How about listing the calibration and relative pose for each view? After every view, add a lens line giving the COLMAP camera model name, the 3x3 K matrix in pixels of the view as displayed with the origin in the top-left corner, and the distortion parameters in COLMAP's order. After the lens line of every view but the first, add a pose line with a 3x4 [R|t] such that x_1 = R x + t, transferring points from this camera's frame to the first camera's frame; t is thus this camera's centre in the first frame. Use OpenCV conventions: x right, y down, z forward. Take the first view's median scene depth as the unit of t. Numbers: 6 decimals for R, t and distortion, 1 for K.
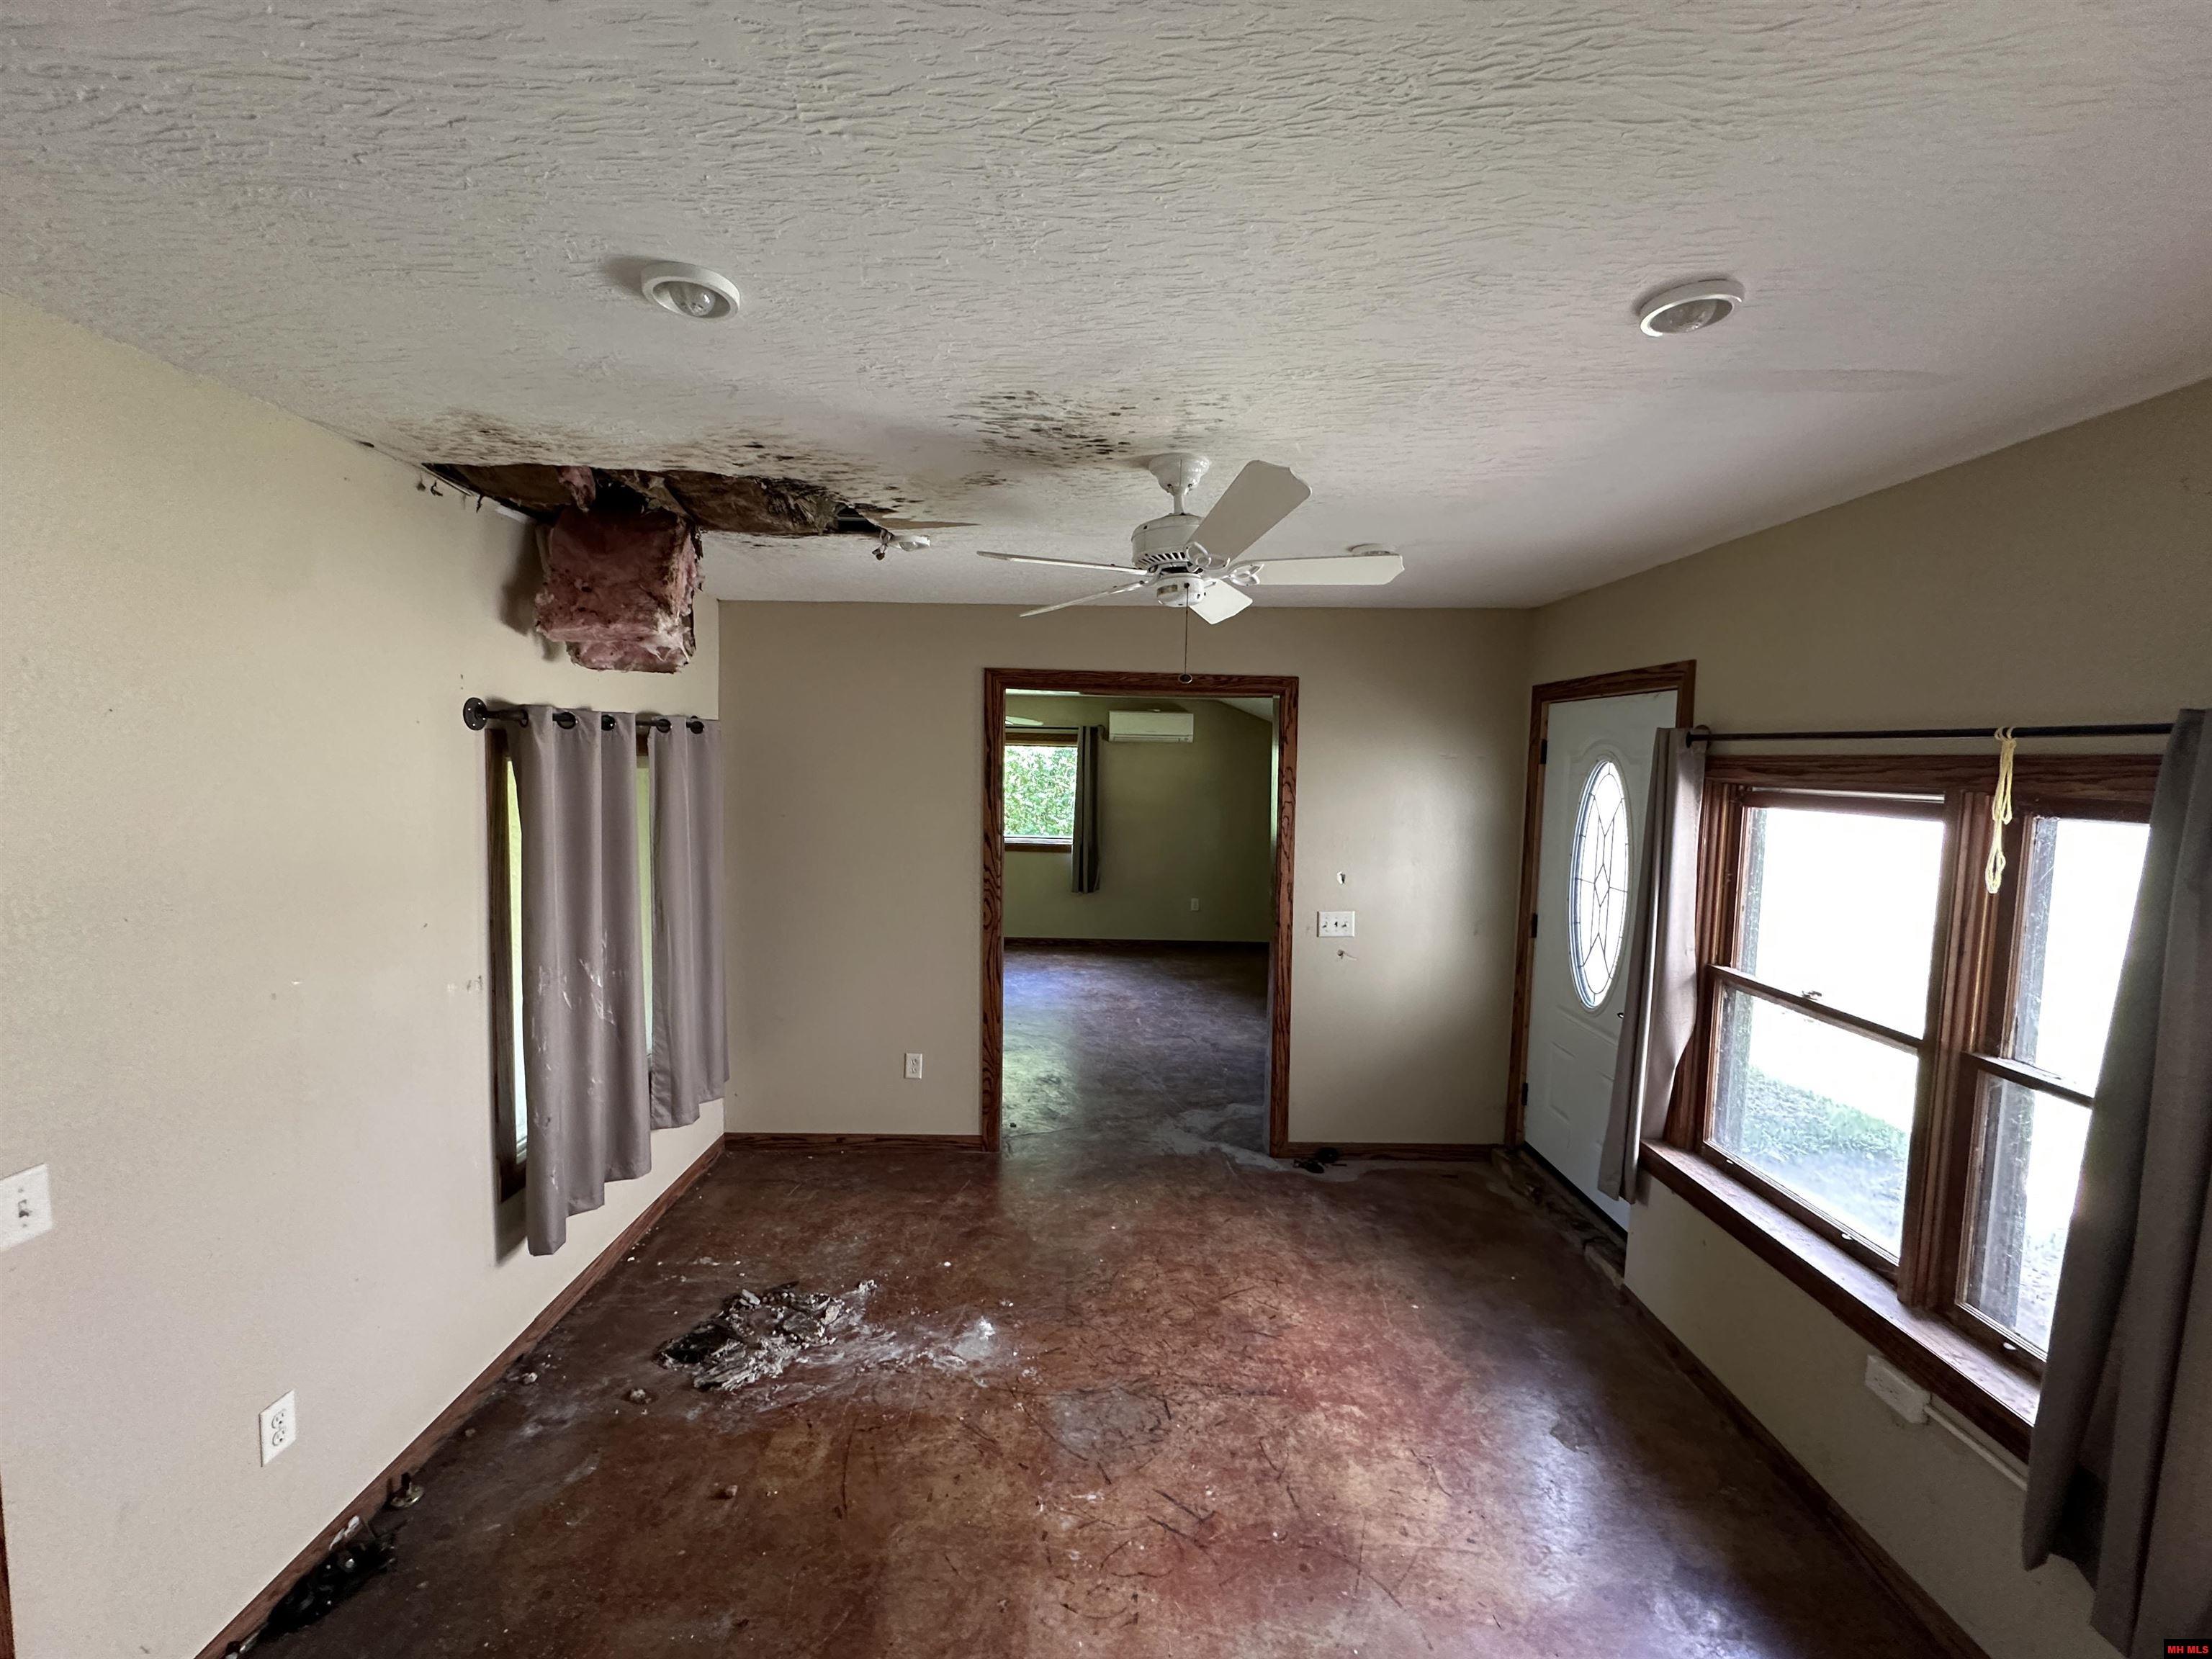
lens RADIAL K [[879.9, 0, 1104.0], [0, 879.9, 824.9], [0, 0, 1]] dist [-0.002881, 0.000258]
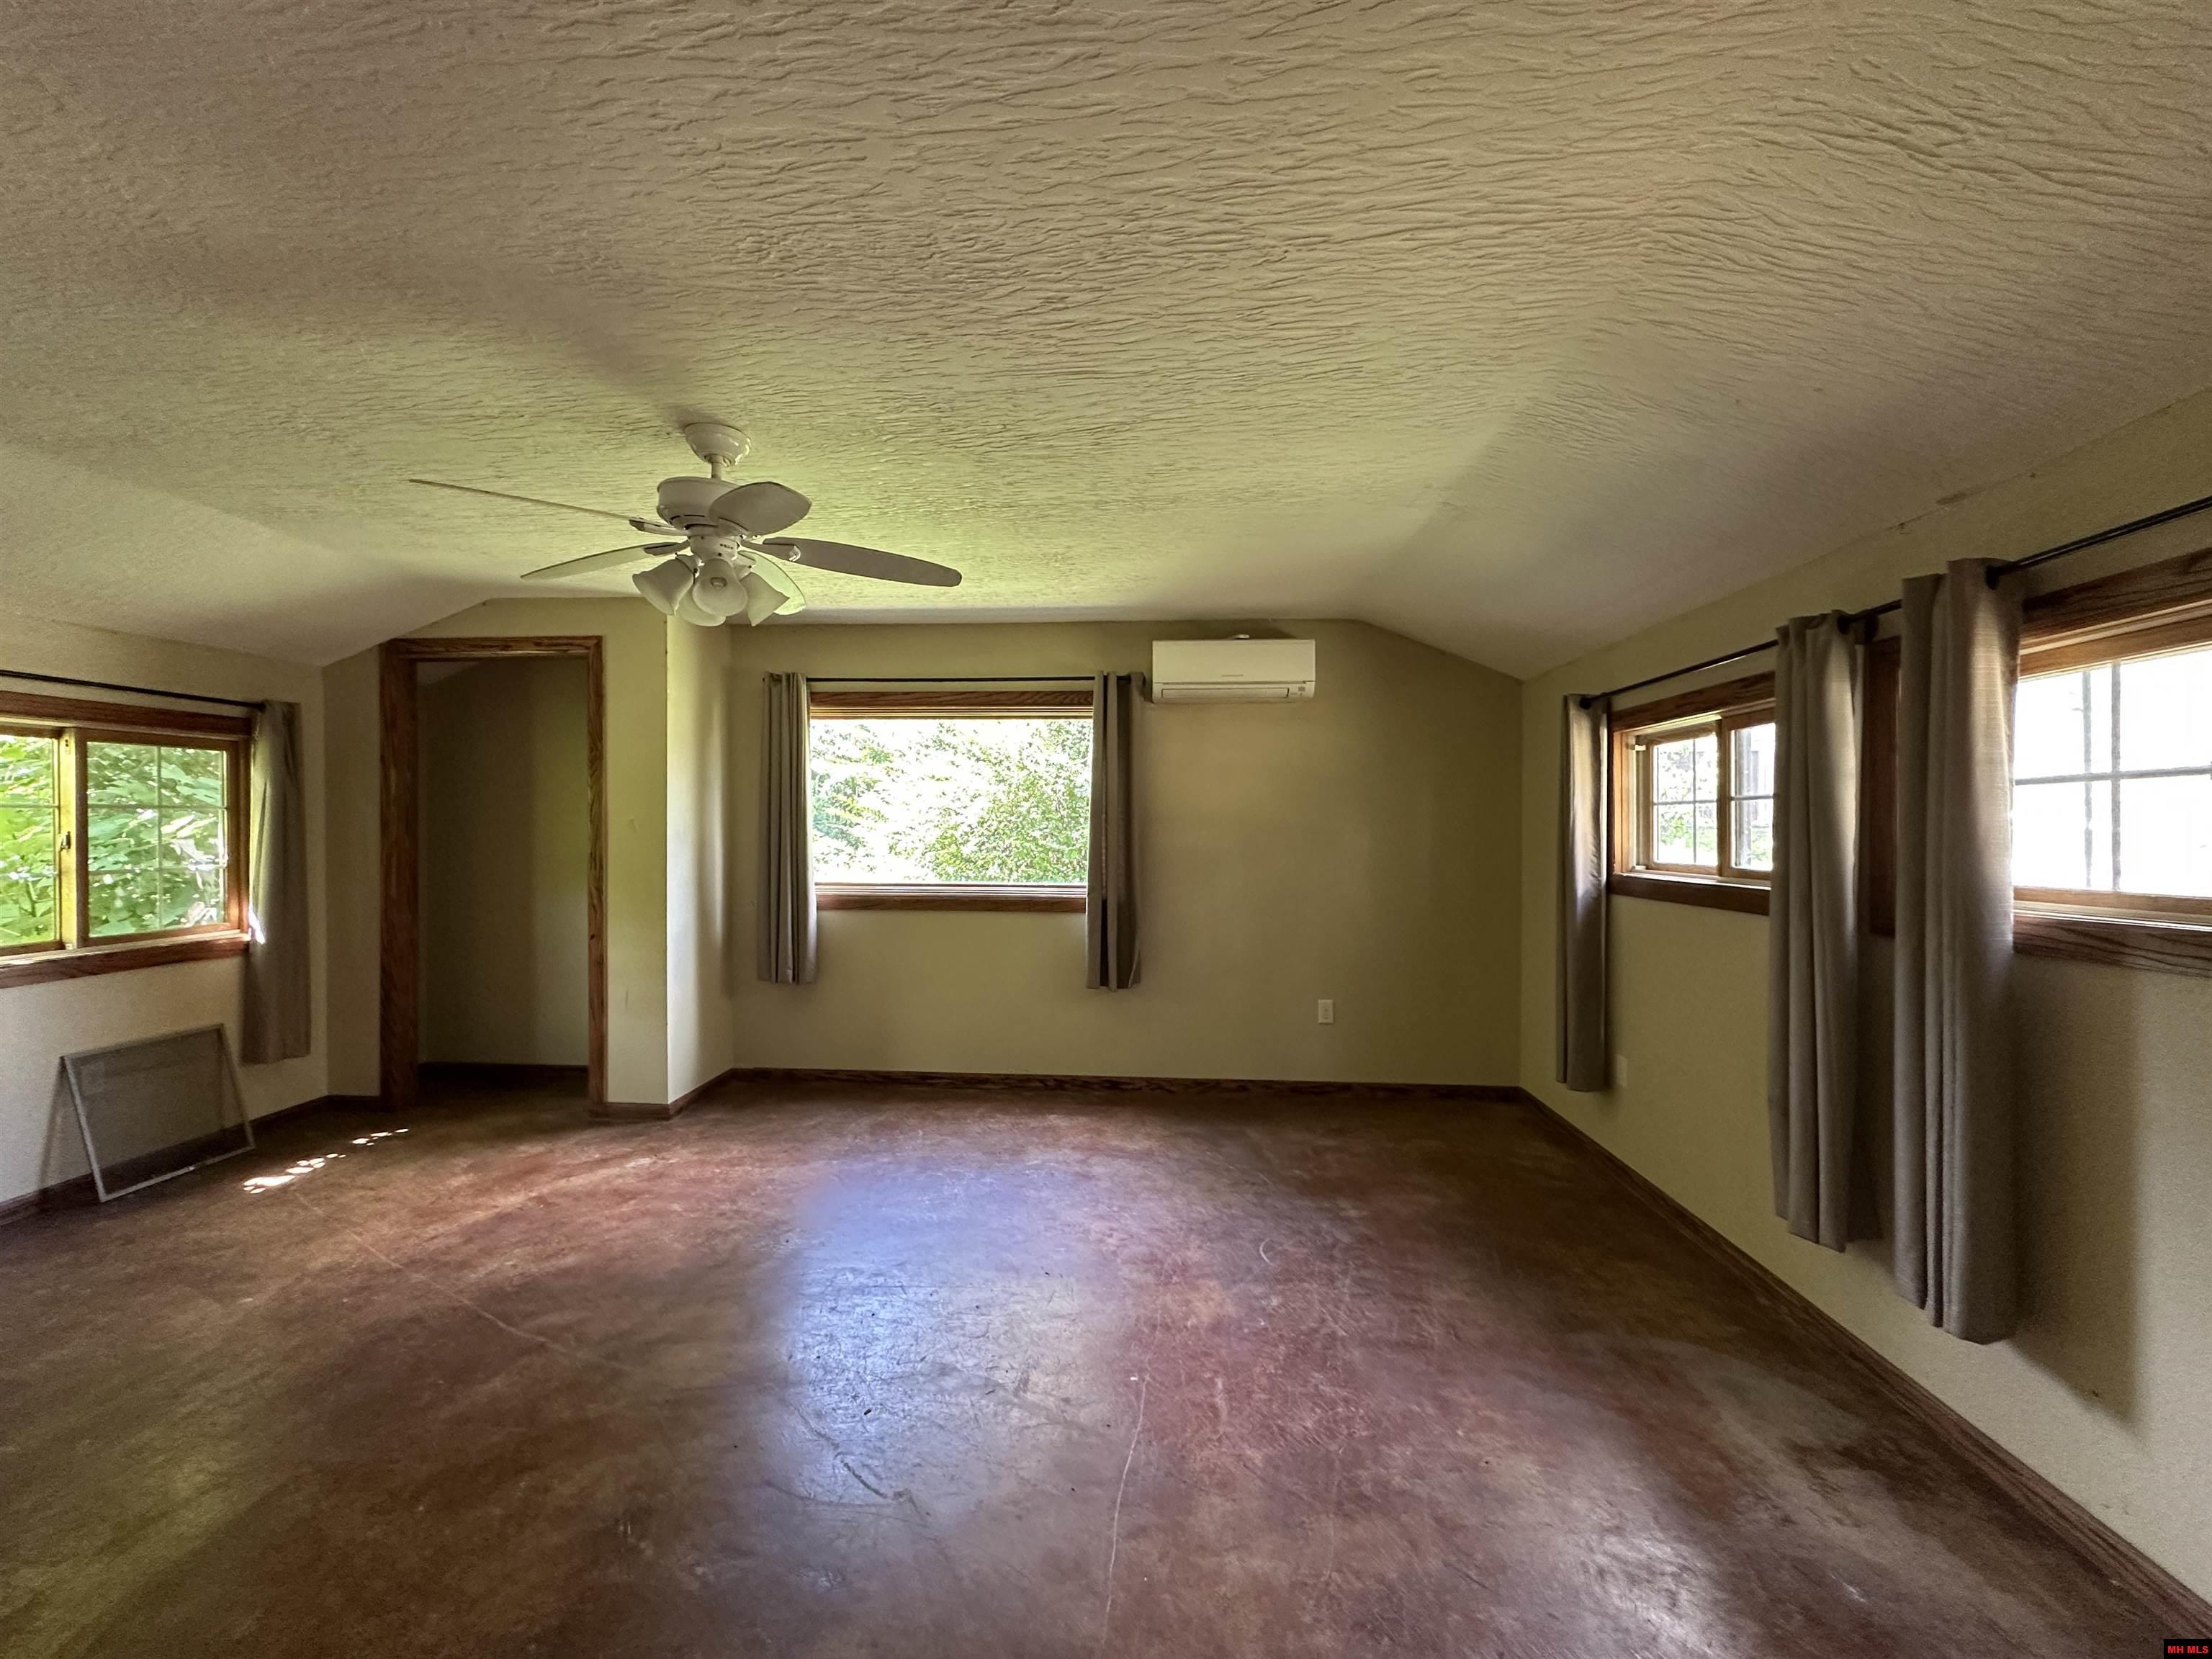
lens RADIAL K [[879.9, 0, 1104.0], [0, 879.9, 824.9], [0, 0, 1]] dist [-0.002881, 0.000258]
pose [[0.996107, -0.017988, -0.086298, 0.021149], [0.011051, 0.996718, -0.080198, 0.021881], [0.087457, 0.078932, 0.993036, 0.484381]]
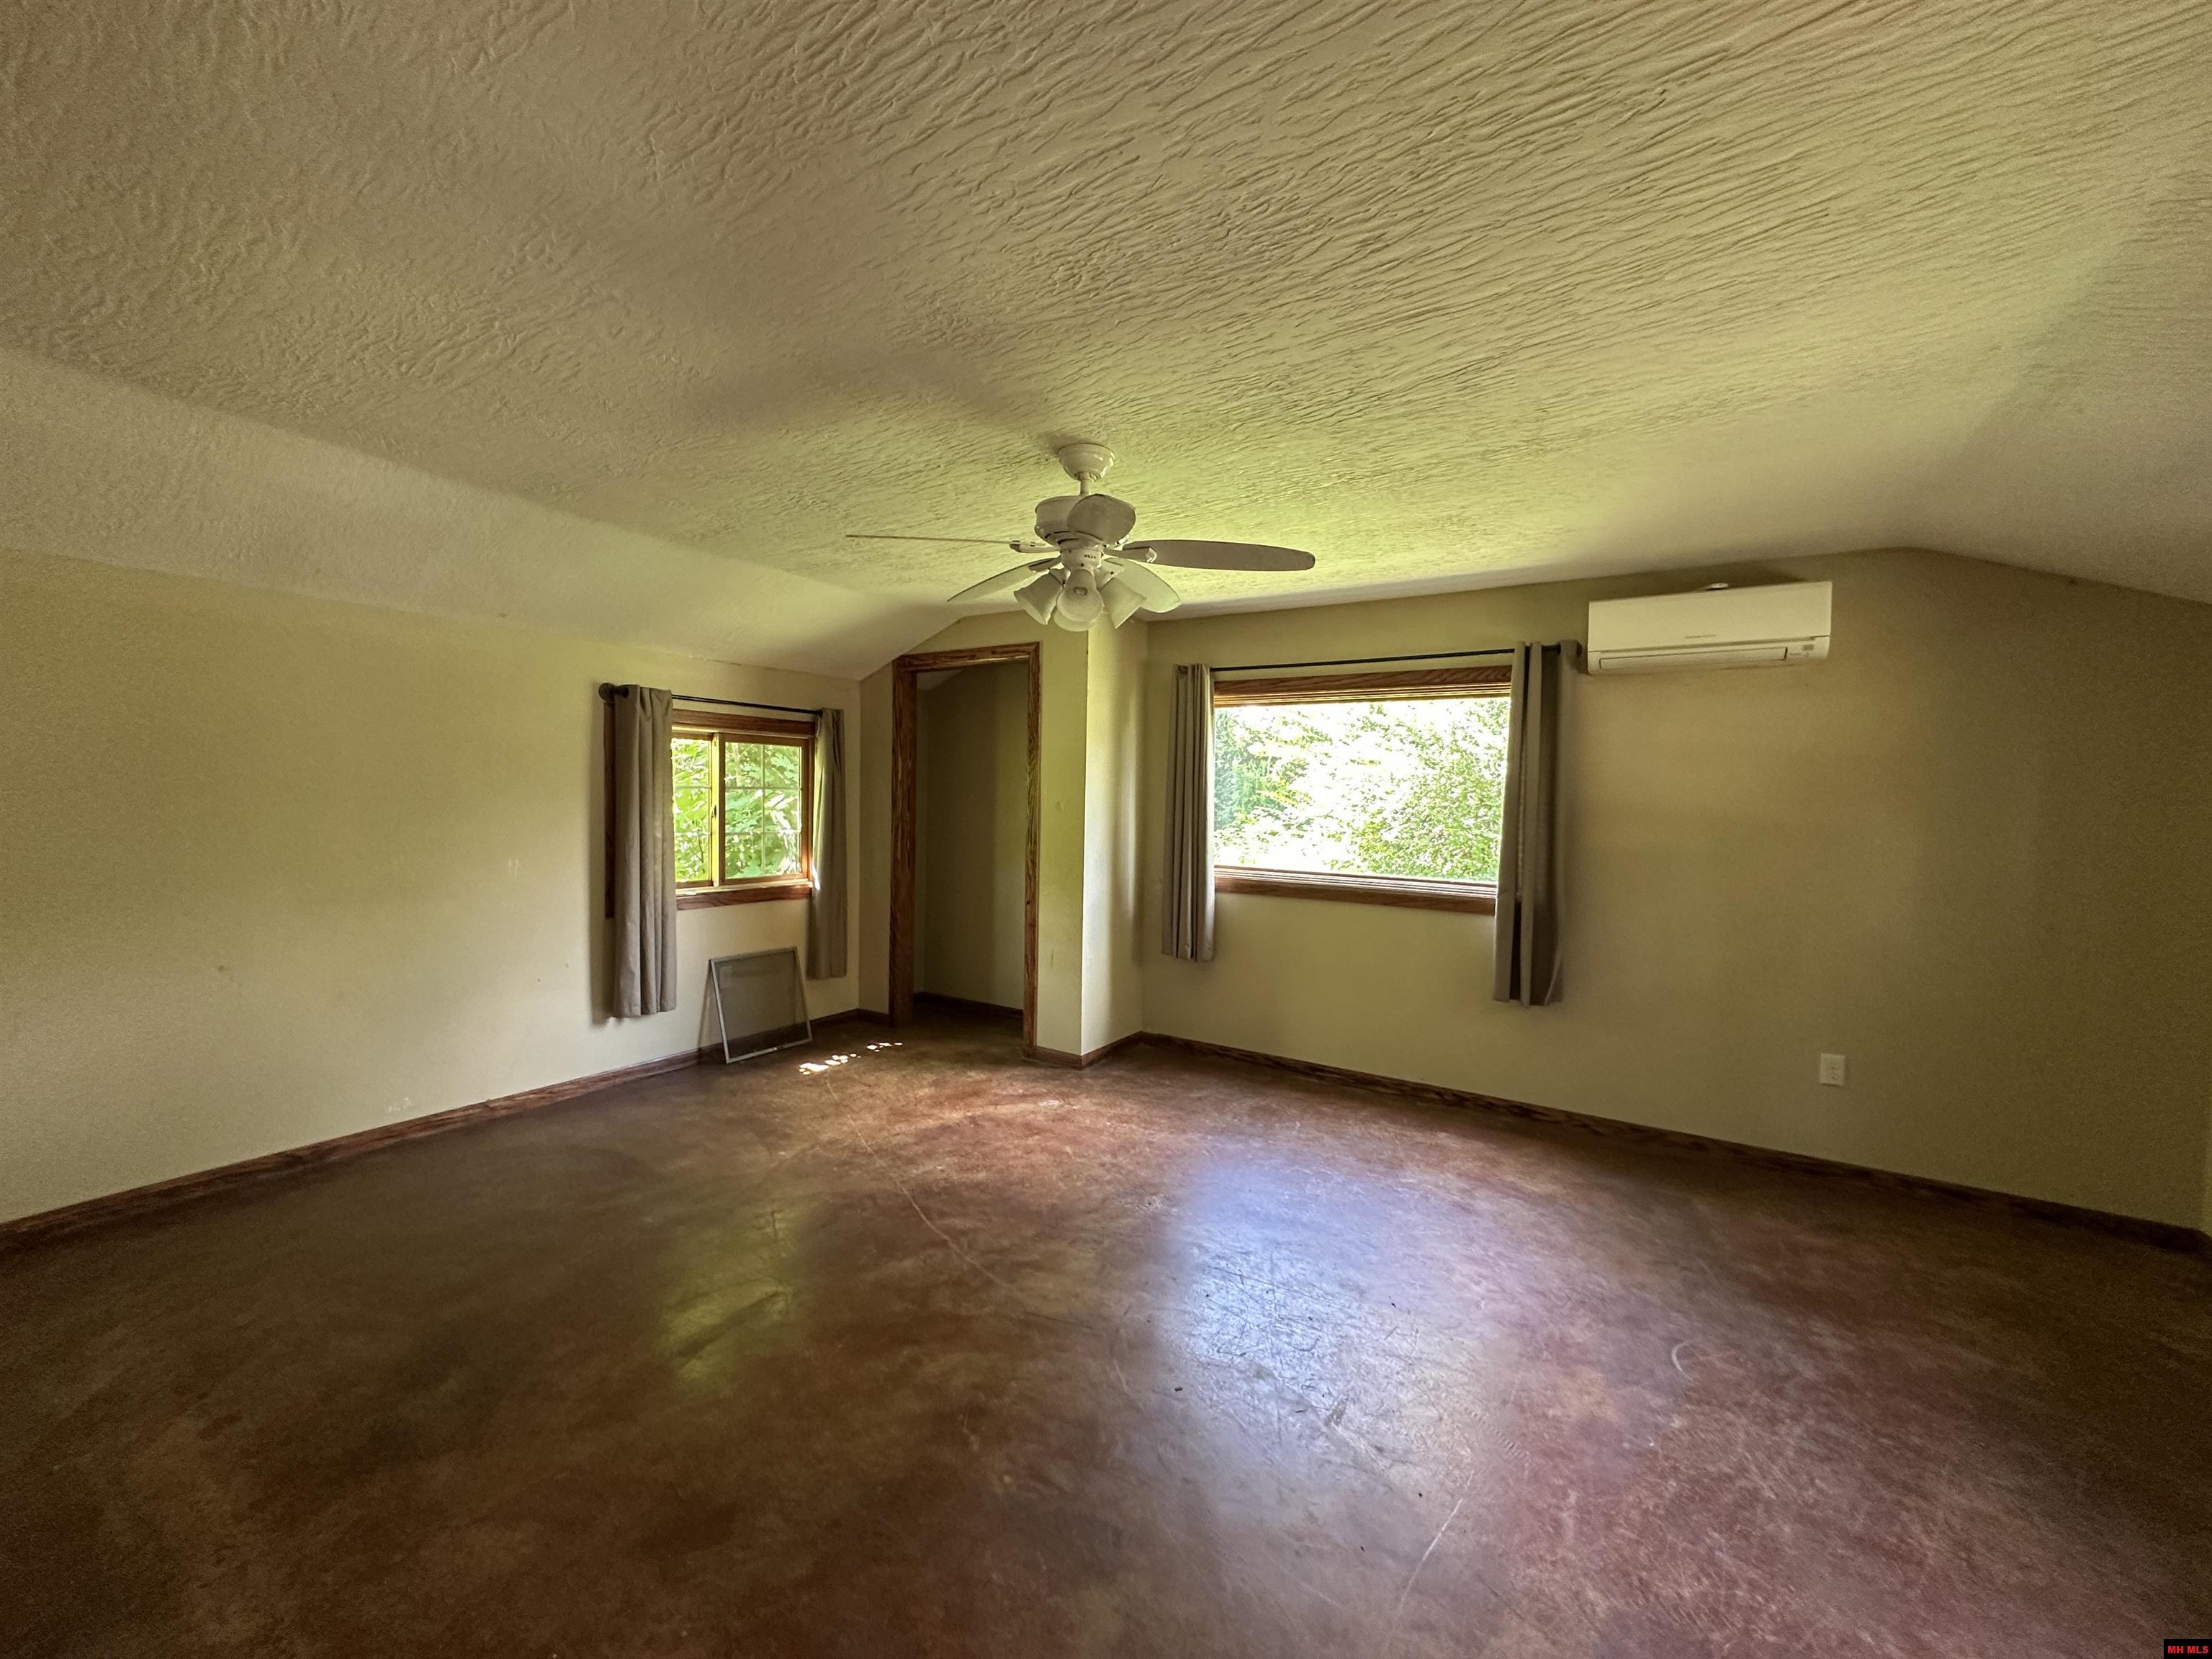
lens RADIAL K [[879.9, 0, 1104.0], [0, 879.9, 824.9], [0, 0, 1]] dist [-0.002881, 0.000258]
pose [[0.830358, 0.013352, -0.557071, 0.052364], [-0.048232, 0.997683, -0.047981, 0.016114], [0.555140, 0.066710, 0.829078, 0.502961]]
